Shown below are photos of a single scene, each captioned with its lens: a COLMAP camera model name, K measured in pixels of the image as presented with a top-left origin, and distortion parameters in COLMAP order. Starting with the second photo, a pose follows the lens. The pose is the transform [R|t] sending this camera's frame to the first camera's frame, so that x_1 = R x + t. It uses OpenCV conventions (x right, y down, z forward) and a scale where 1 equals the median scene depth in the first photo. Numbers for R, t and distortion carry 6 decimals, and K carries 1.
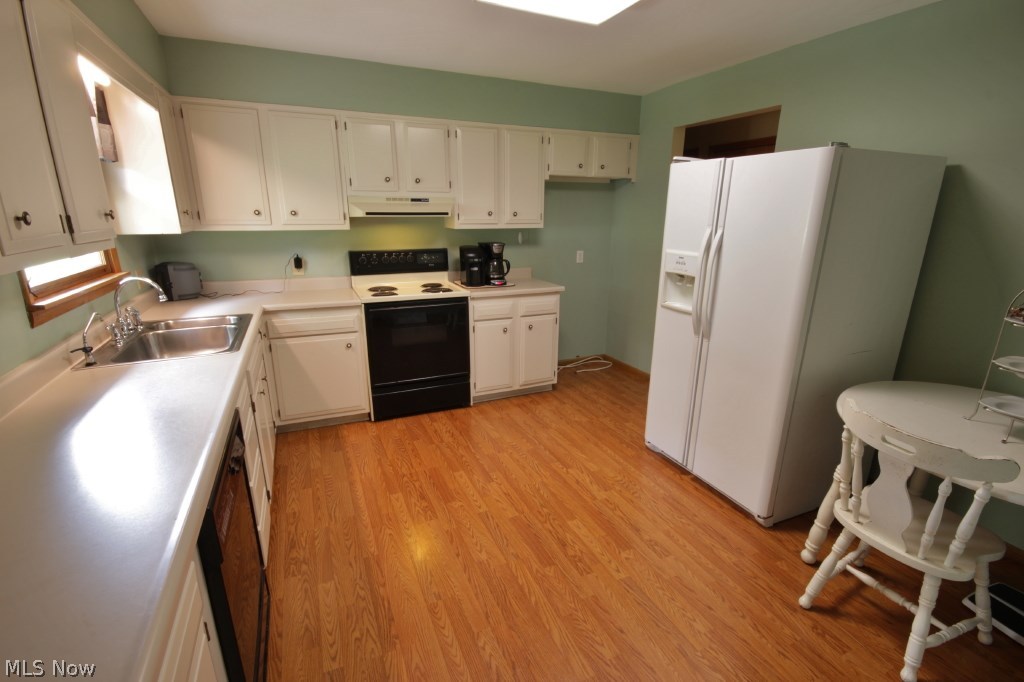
lens RADIAL K [[473.3, 0, 512.8], [0, 473.3, 345.3], [0, 0, 1]] dist [0.002716, 0.000254]
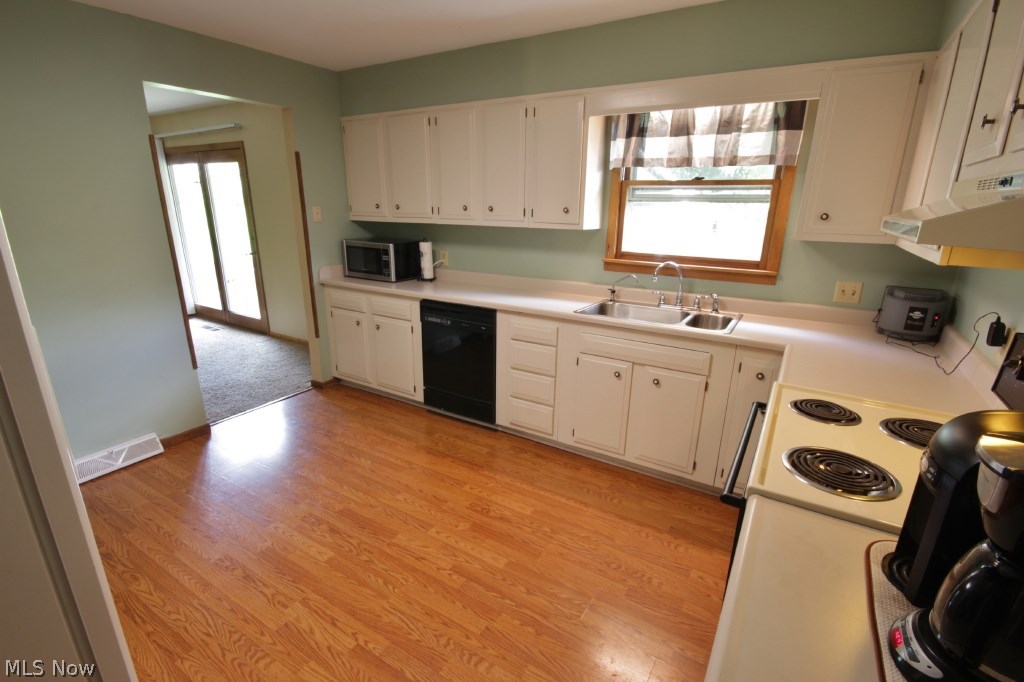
lens RADIAL K [[473.3, 0, 511.8], [0, 473.3, 346.3], [0, 0, 1]] dist [0.002716, 0.000254]
pose [[-0.822173, 0.144349, -0.550632, 0.269770], [-0.176407, 0.855081, 0.487562, -0.443824], [0.541214, 0.497995, -0.677561, 1.561280]]
